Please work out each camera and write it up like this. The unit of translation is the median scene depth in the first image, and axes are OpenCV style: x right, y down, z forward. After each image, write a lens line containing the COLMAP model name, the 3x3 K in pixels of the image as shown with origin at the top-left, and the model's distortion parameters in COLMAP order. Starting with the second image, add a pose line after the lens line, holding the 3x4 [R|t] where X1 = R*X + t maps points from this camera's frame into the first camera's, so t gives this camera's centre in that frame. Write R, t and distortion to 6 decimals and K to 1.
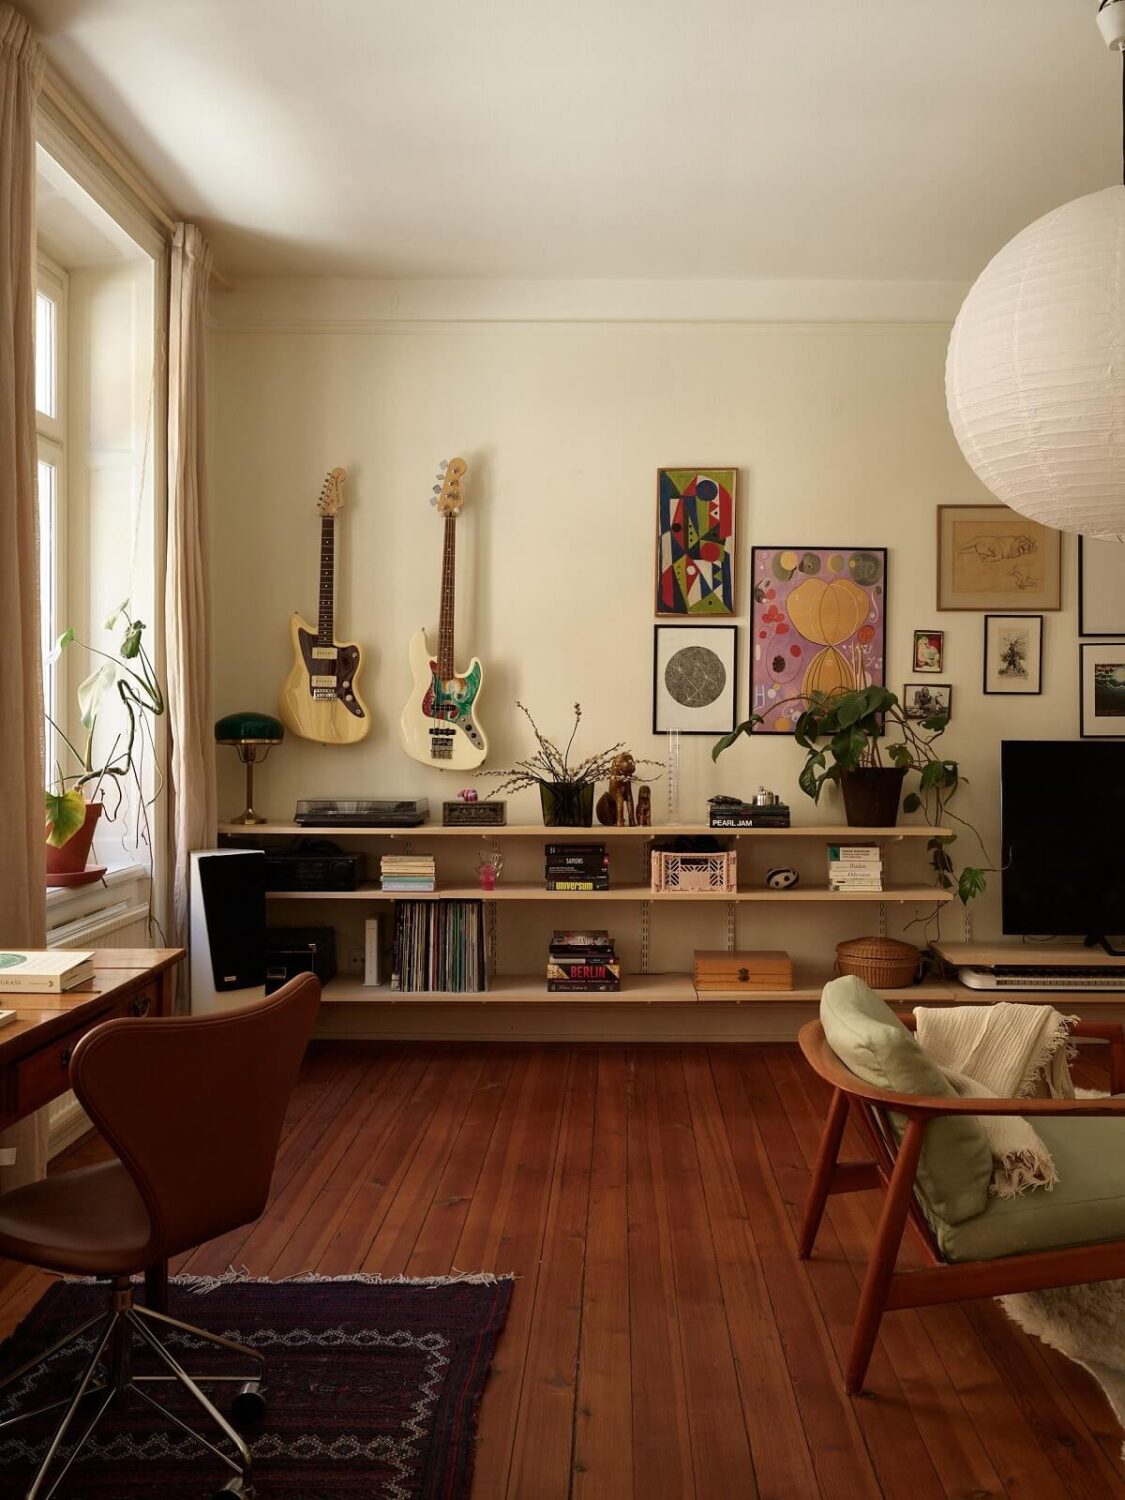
lens RADIAL K [[1326.5, 0, 627.3], [0, 1326.5, 730.9], [0, 0, 1]] dist [0.020847, -0.049903]
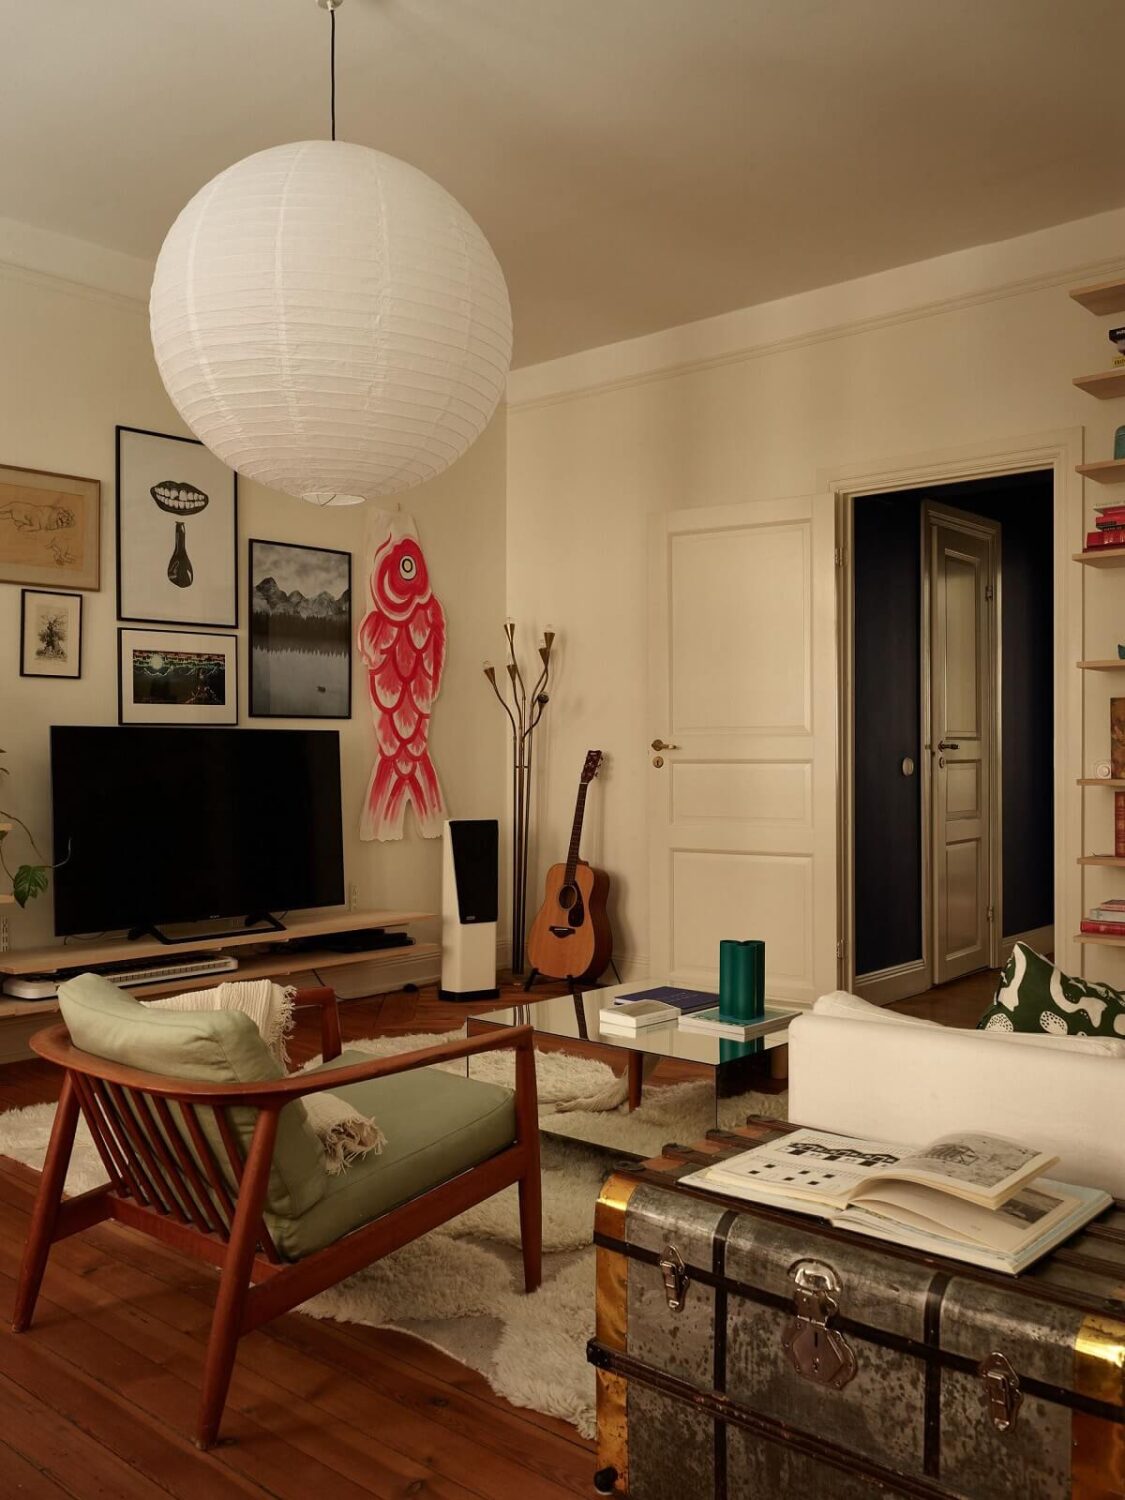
lens RADIAL K [[1288.3, 0, 562.5], [0, 1288.3, 750.0], [0, 0, 1]] dist [0.011641, -0.032458]
pose [[0.671474, -0.005635, 0.741006, -0.229589], [0.009602, 0.999953, -0.001097, 0.045953], [-0.740966, 0.007852, 0.671497, 0.224530]]
